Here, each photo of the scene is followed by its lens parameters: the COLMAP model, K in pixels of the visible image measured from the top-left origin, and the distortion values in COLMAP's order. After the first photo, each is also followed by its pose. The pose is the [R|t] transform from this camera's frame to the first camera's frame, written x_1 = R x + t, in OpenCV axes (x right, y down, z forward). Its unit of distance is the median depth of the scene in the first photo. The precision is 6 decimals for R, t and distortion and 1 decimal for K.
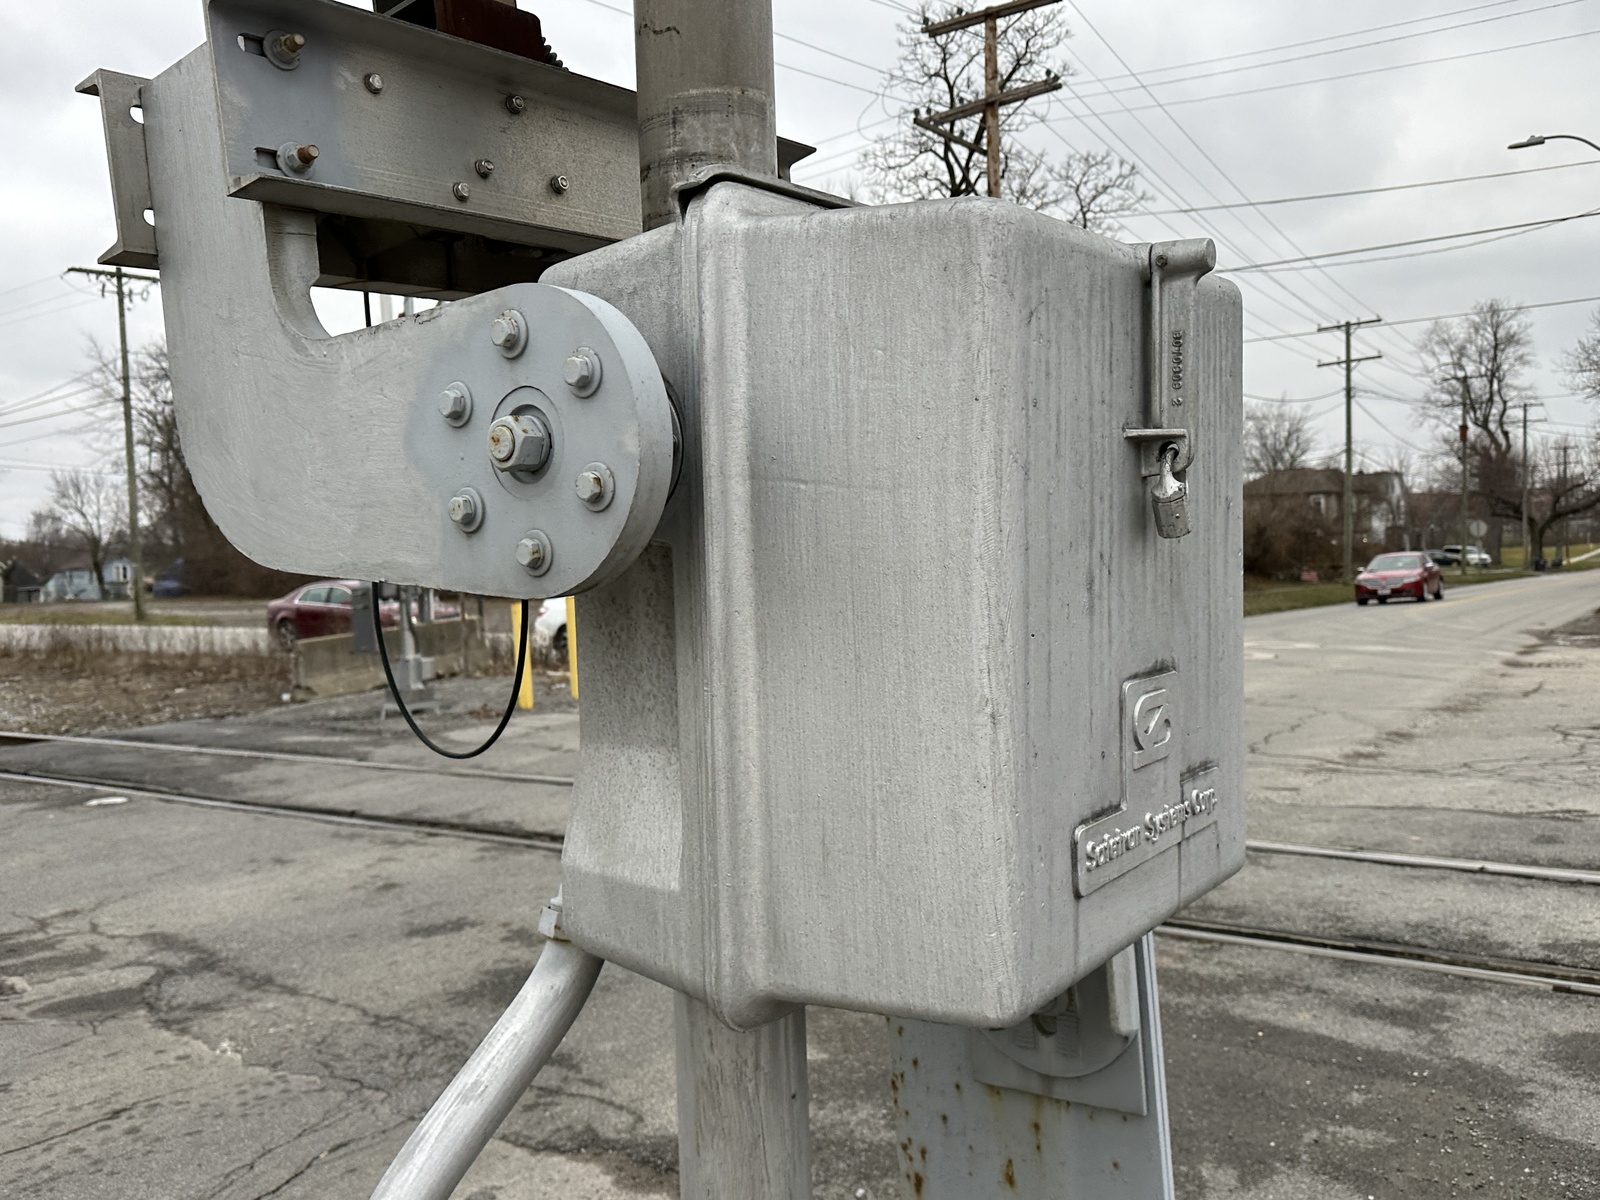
lens RADIAL K [[1303.0, 0, 790.2], [0, 1303.0, 602.9], [0, 0, 1]] dist [0.036966, -0.040137]
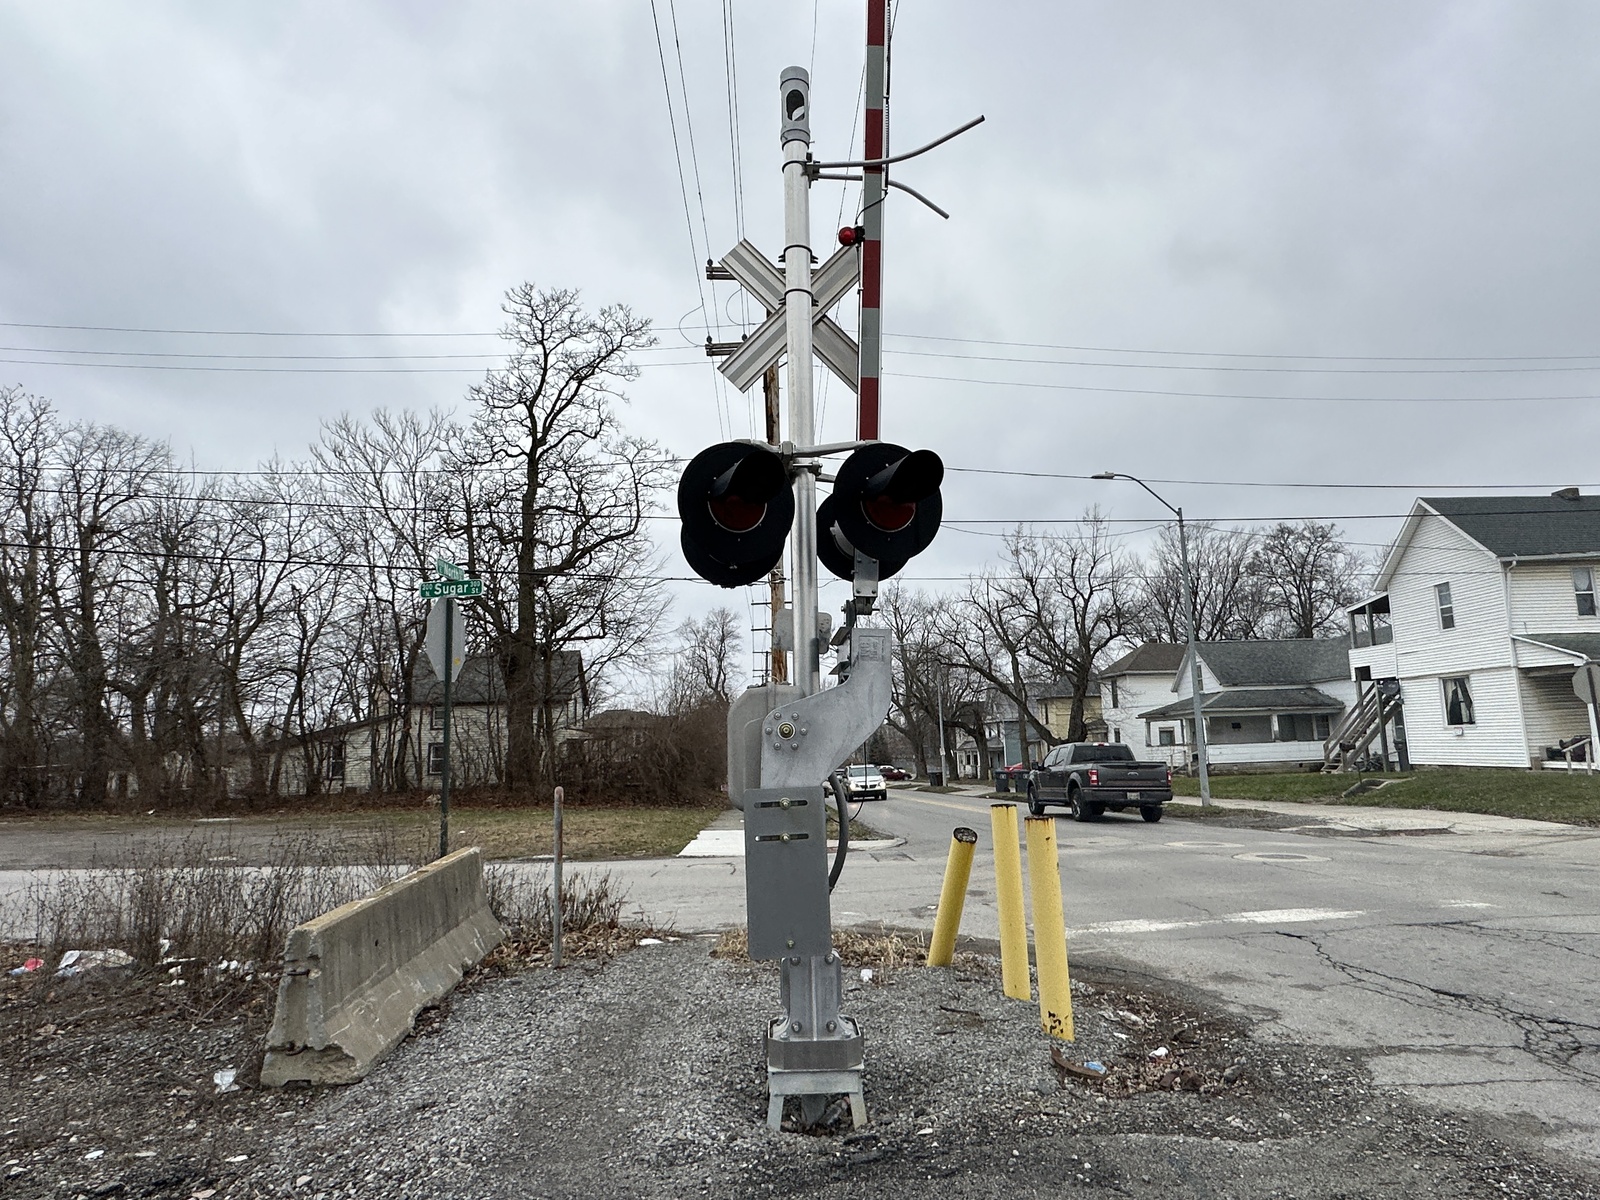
lens RADIAL K [[936.8, 0, 806.0], [0, 936.8, 605.1], [0, 0, 1]] dist [-0.002251, 0.000399]
pose [[0.782325, 0.119024, 0.611393, -0.172772], [0.015181, 0.977637, -0.209749, -0.002099], [-0.622686, 0.173374, 0.763023, 0.259224]]
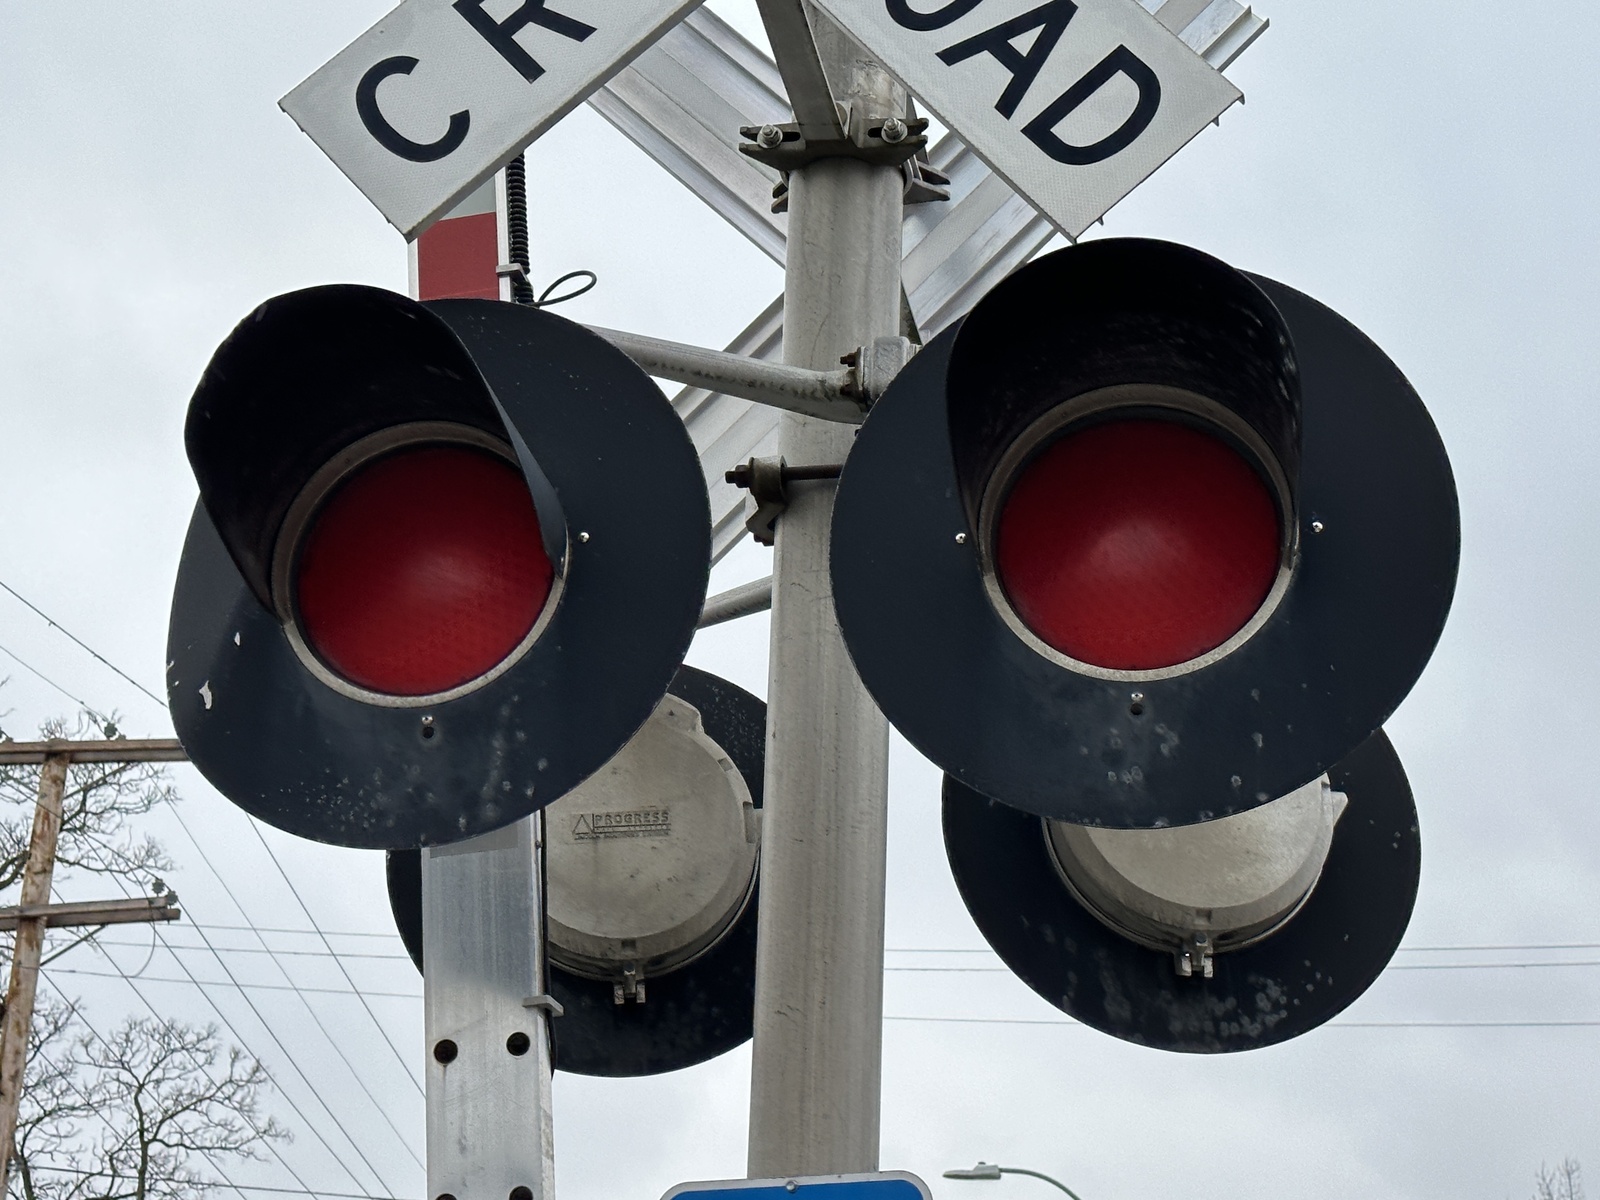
lens RADIAL K [[2861.3, 0, 802.8], [0, 2861.3, 598.6], [0, 0, 1]] dist [0.165225, 0.000000]
pose [[0.885264, 0.239463, 0.398704, -0.032675], [-0.035617, 0.889653, -0.455246, -0.001316], [-0.463723, 0.388813, 0.796107, -0.030678]]
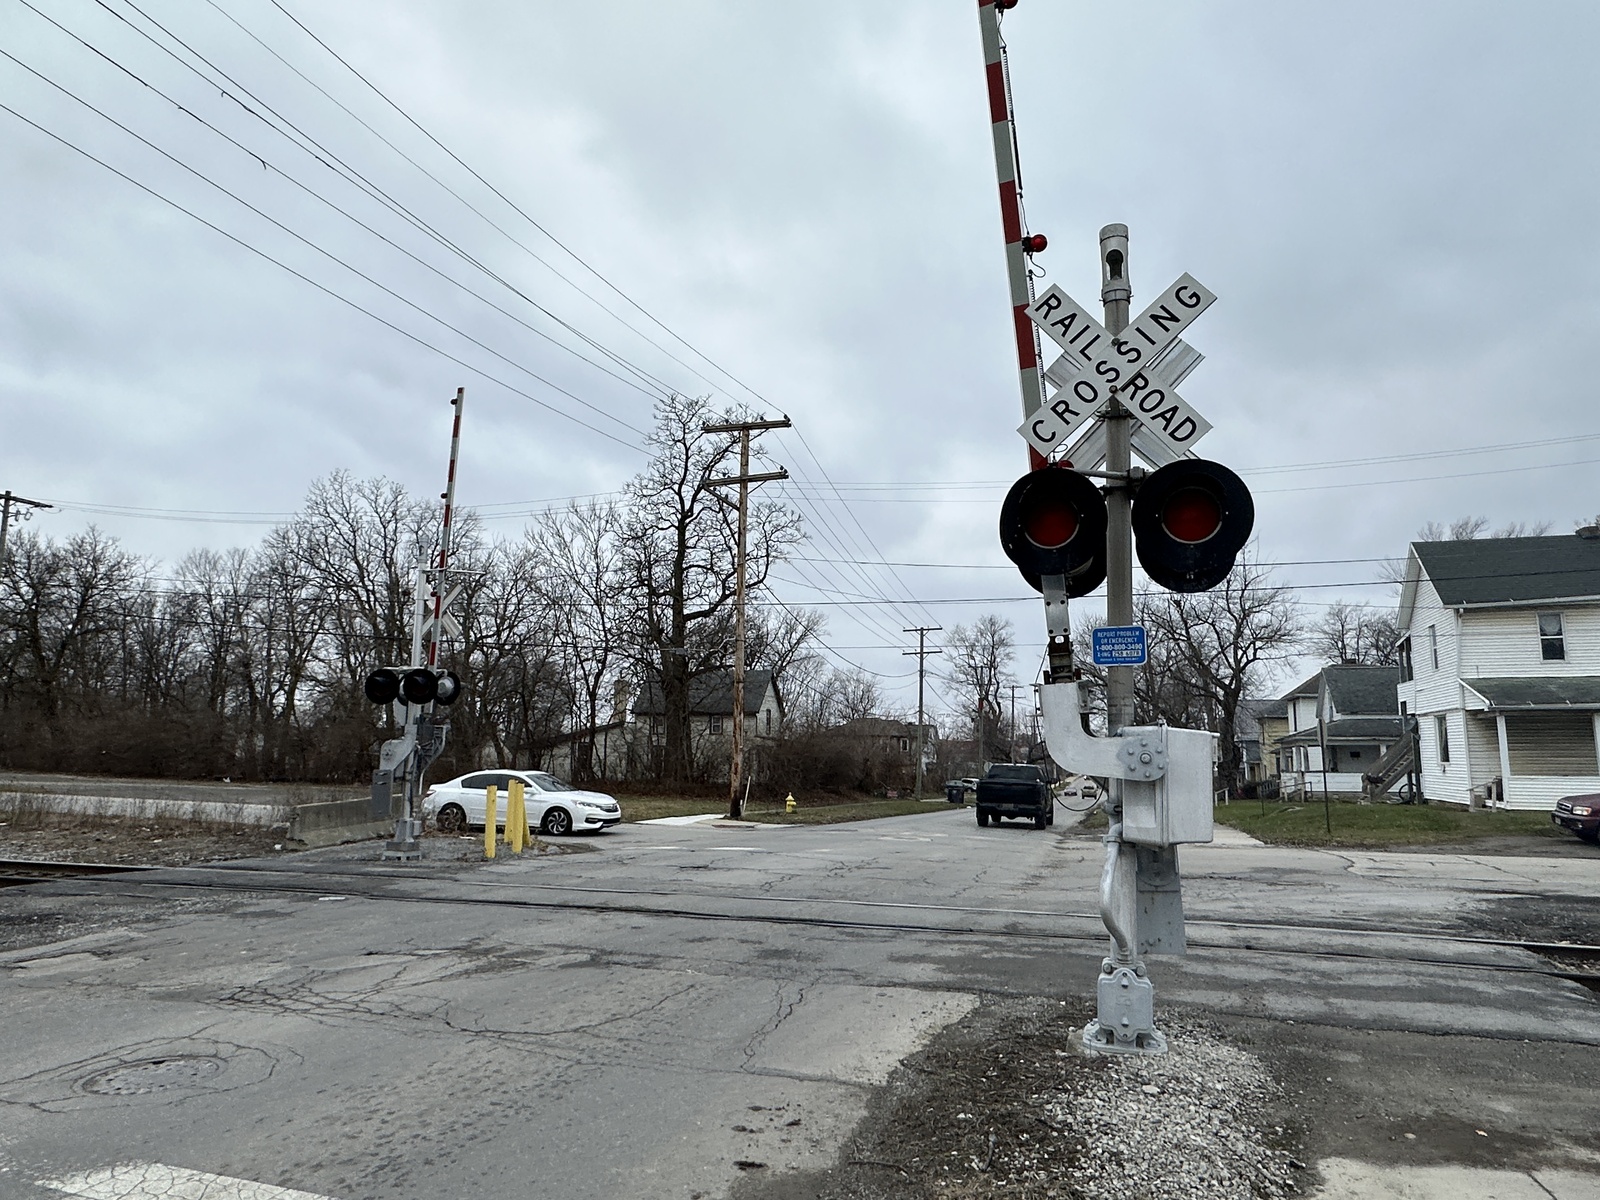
lens RADIAL K [[1014.4, 0, 790.3], [0, 1014.4, 604.6], [0, 0, 1]] dist [-0.005660, 0.002747]
pose [[0.951354, 0.100565, 0.291227, -0.082187], [-0.042054, 0.978770, -0.200603, 0.005315], [-0.305218, 0.178597, 0.935385, -0.082117]]
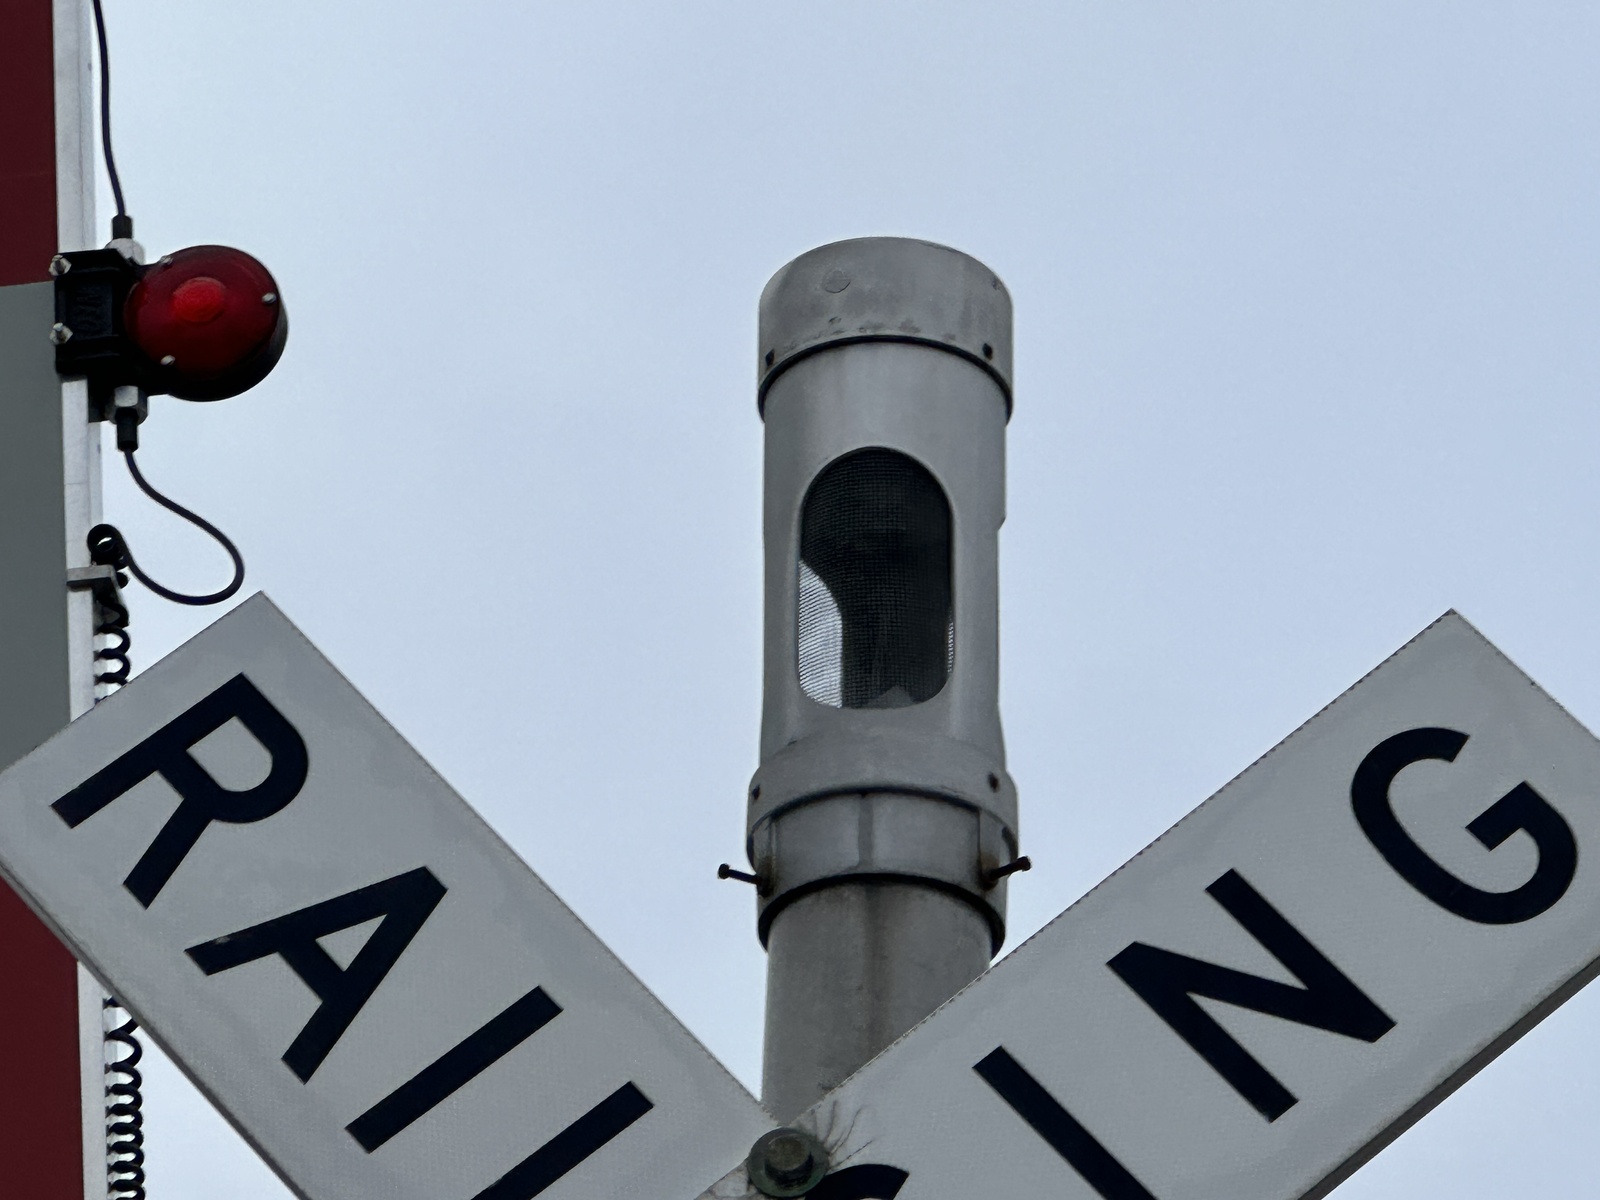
lens RADIAL K [[8616.2, 0, 800.1], [0, 8616.2, 600.1], [0, 0, 1]] dist [-0.510892, 0.000000]
pose [[0.846124, 0.333391, 0.415843, -0.056843], [-0.035239, 0.813498, -0.580499, 0.003085], [-0.531821, 0.476520, 0.700068, -0.060918]]
